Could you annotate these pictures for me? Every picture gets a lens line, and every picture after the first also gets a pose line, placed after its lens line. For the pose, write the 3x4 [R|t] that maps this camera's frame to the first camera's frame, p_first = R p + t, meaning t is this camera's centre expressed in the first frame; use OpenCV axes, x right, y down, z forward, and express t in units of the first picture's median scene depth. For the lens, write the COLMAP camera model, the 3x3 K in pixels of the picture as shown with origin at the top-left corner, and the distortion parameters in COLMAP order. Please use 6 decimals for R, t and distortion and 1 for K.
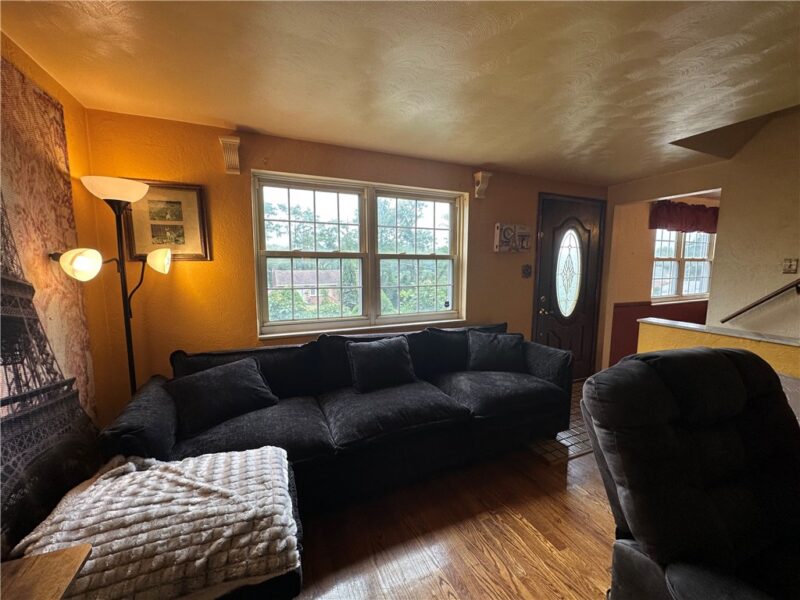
lens RADIAL K [[318.7, 0, 399.4], [0, 318.7, 301.1], [0, 0, 1]] dist [-0.006226, 0.000492]
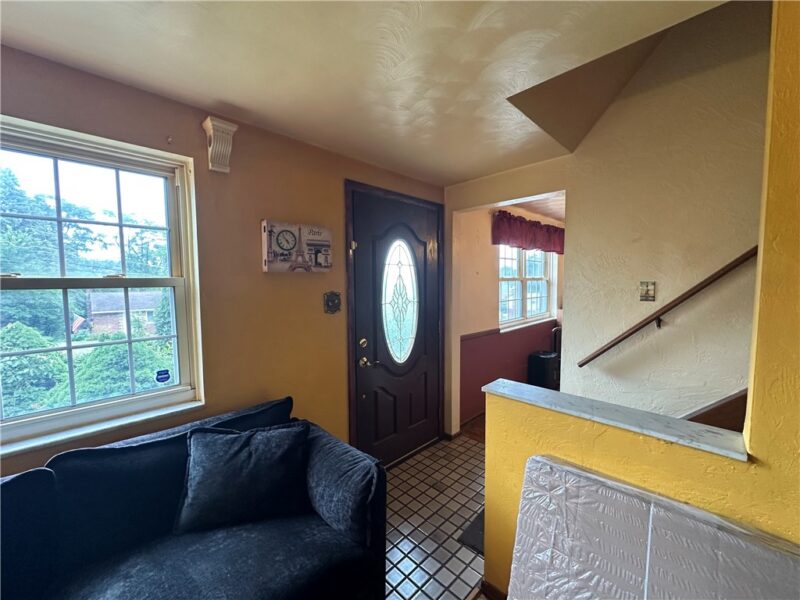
lens RADIAL K [[318.7, 0, 397.5], [0, 318.7, 298.8], [0, 0, 1]] dist [-0.006226, 0.000492]
pose [[0.934790, -0.028774, 0.354034, 0.300284], [0.050089, 0.997432, -0.051188, -0.062473], [-0.351652, 0.065583, 0.933831, 0.372323]]
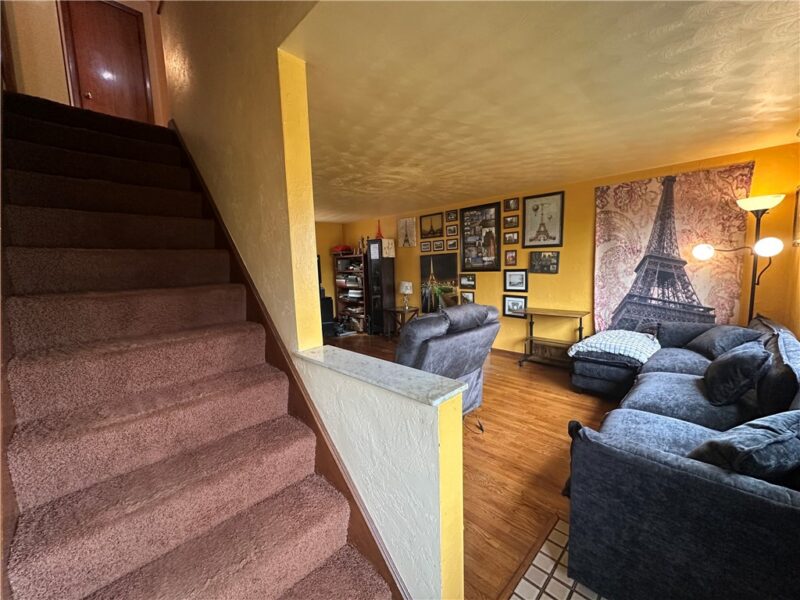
lens RADIAL K [[318.7, 0, 399.6], [0, 318.7, 298.6], [0, 0, 1]] dist [-0.006226, 0.000492]
pose [[-0.930123, 0.072770, -0.359966, 0.873107], [-0.009293, 0.975194, 0.221156, -0.137528], [0.367130, 0.209047, -0.906375, 1.183716]]
